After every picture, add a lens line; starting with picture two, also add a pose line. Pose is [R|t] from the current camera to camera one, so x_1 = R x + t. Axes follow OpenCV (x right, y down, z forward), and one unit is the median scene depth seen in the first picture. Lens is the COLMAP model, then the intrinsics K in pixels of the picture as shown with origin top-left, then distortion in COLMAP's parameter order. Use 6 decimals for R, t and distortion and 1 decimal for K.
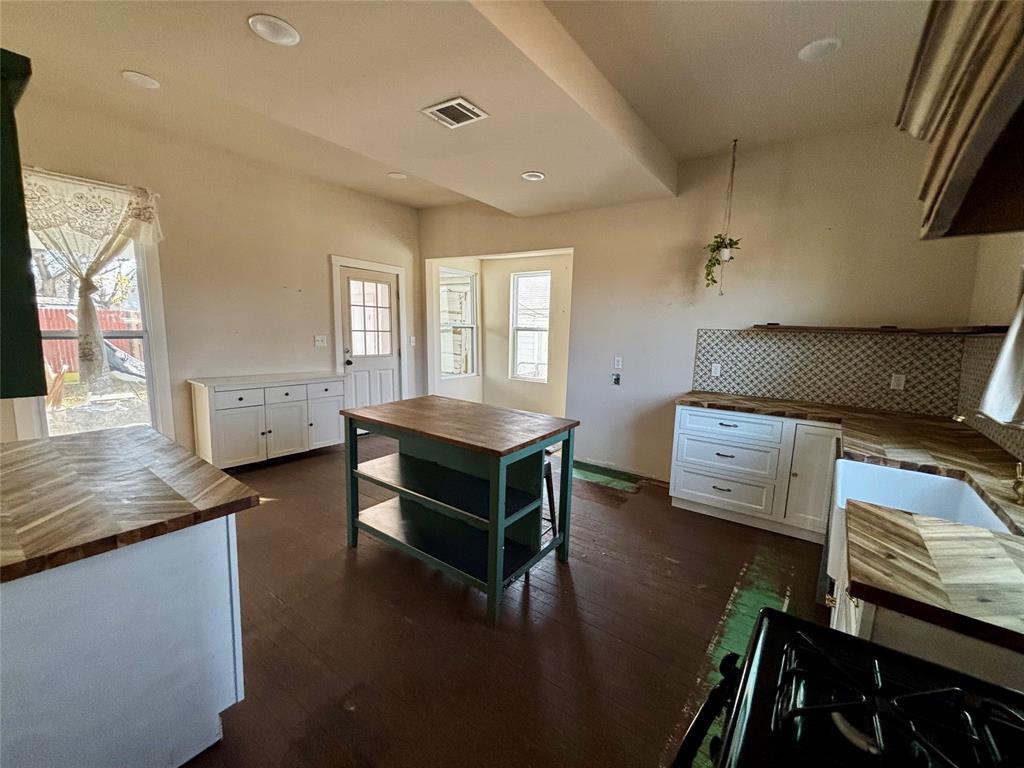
lens RADIAL K [[415.1, 0, 509.7], [0, 415.1, 384.6], [0, 0, 1]] dist [0.002874, -0.000301]
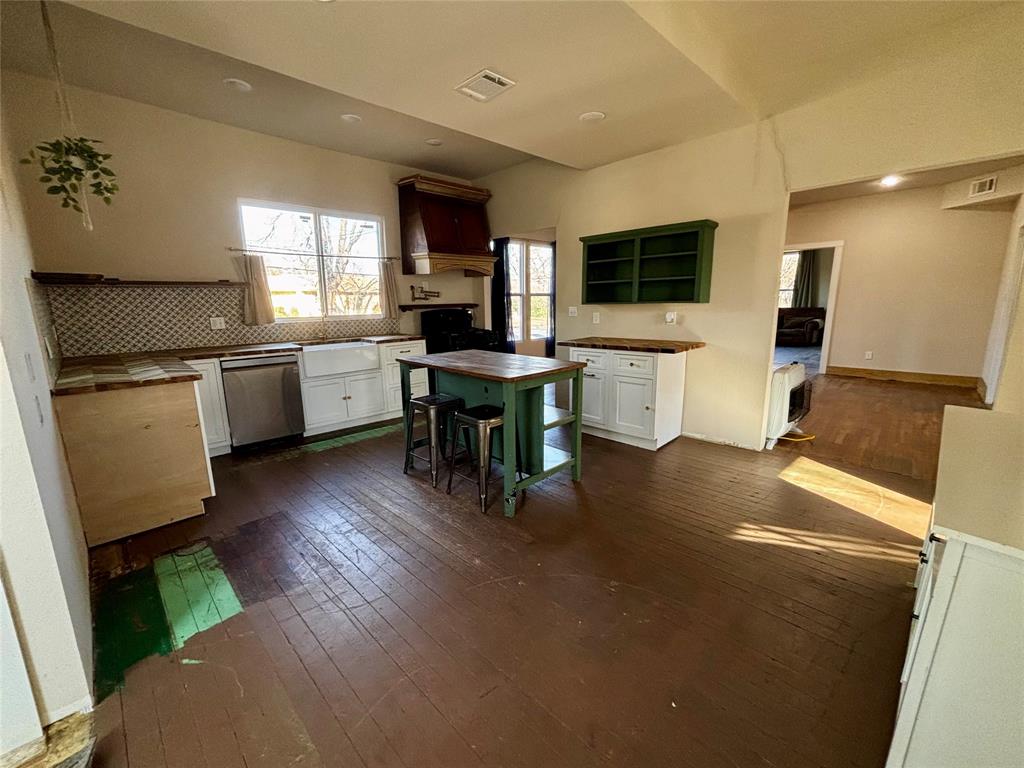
lens RADIAL K [[415.1, 0, 509.7], [0, 415.1, 384.6], [0, 0, 1]] dist [0.002874, -0.000301]
pose [[-0.989037, -0.051588, 0.138362, -0.166128], [-0.001190, 0.939744, 0.341878, -0.125538], [-0.147661, 0.337965, -0.929503, 0.965300]]
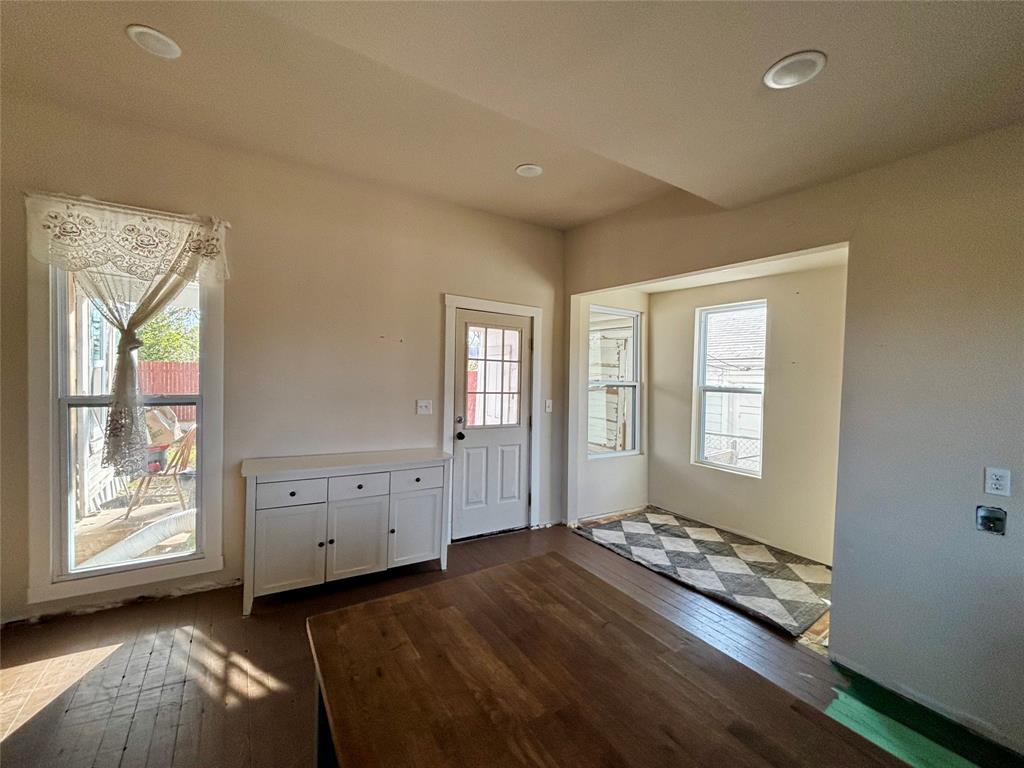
lens RADIAL K [[415.1, 0, 509.7], [0, 415.1, 384.6], [0, 0, 1]] dist [0.002874, -0.000301]
pose [[0.933707, 0.006921, -0.357972, -0.042818], [-0.050934, 0.992212, -0.113669, -0.060703], [0.354398, 0.124367, 0.926788, 0.323410]]
